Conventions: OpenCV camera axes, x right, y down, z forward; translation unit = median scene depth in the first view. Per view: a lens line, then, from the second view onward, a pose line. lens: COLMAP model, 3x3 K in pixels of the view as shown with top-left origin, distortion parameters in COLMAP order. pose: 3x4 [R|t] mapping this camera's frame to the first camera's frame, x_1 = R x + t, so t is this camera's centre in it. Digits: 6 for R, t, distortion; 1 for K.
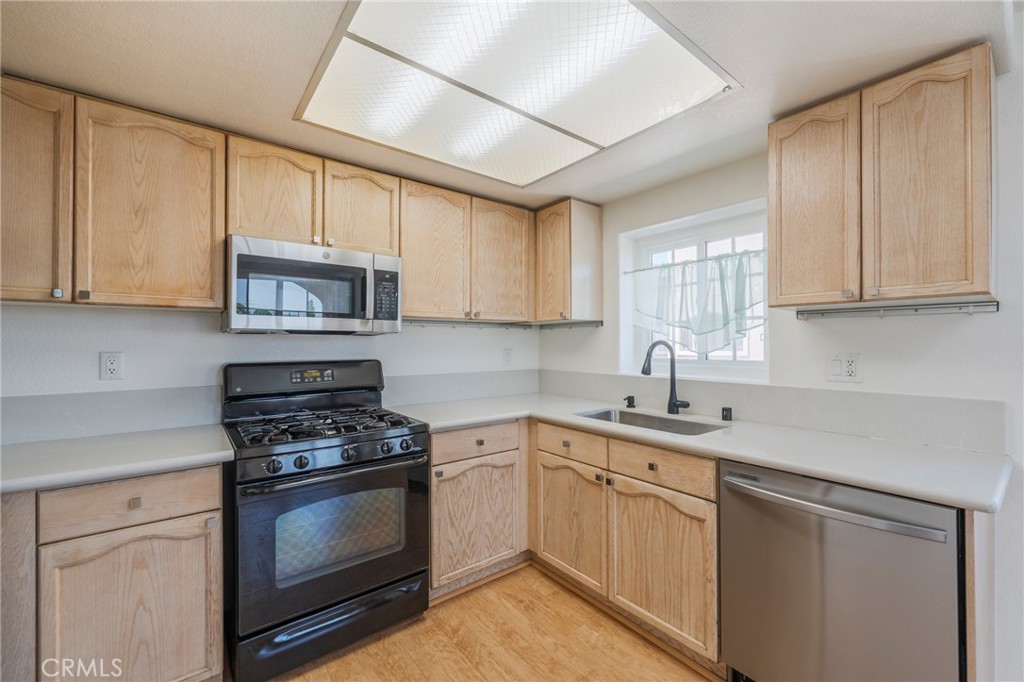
lens RADIAL K [[413.7, 0, 513.9], [0, 413.7, 339.4], [0, 0, 1]] dist [0.000093, -0.000217]
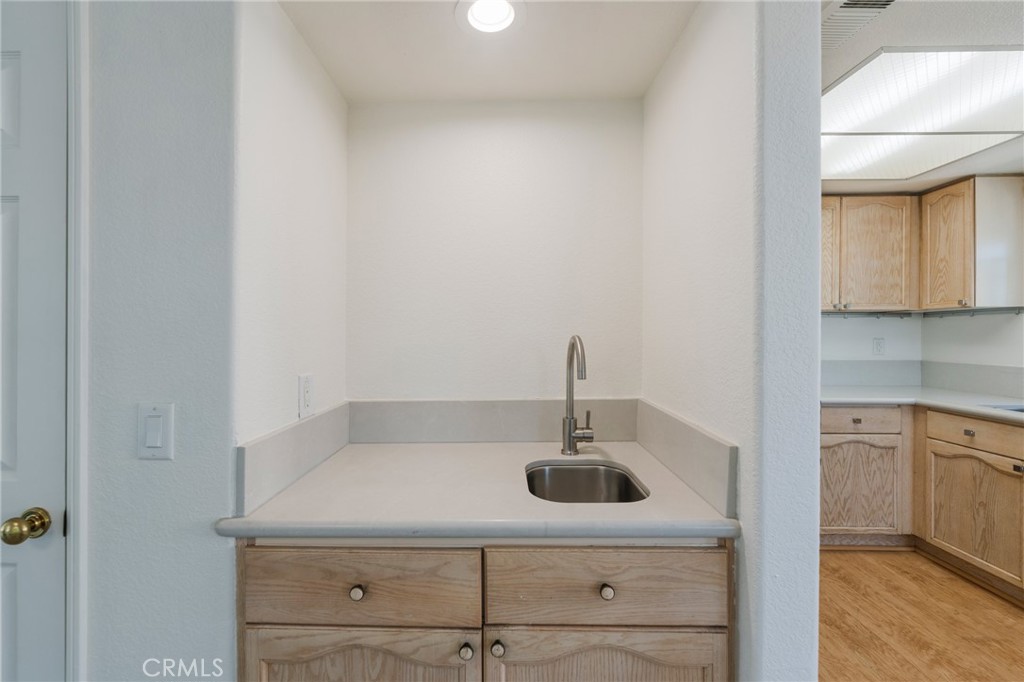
lens RADIAL K [[432.1, 0, 498.3], [0, 432.1, 333.1], [0, 0, 1]] dist [-0.001888, 0.000022]
pose [[0.775697, 0.003221, -0.631097, -0.092160], [0.004298, 0.999937, 0.010385, -0.005167], [0.631091, -0.010768, 0.775634, -0.486943]]
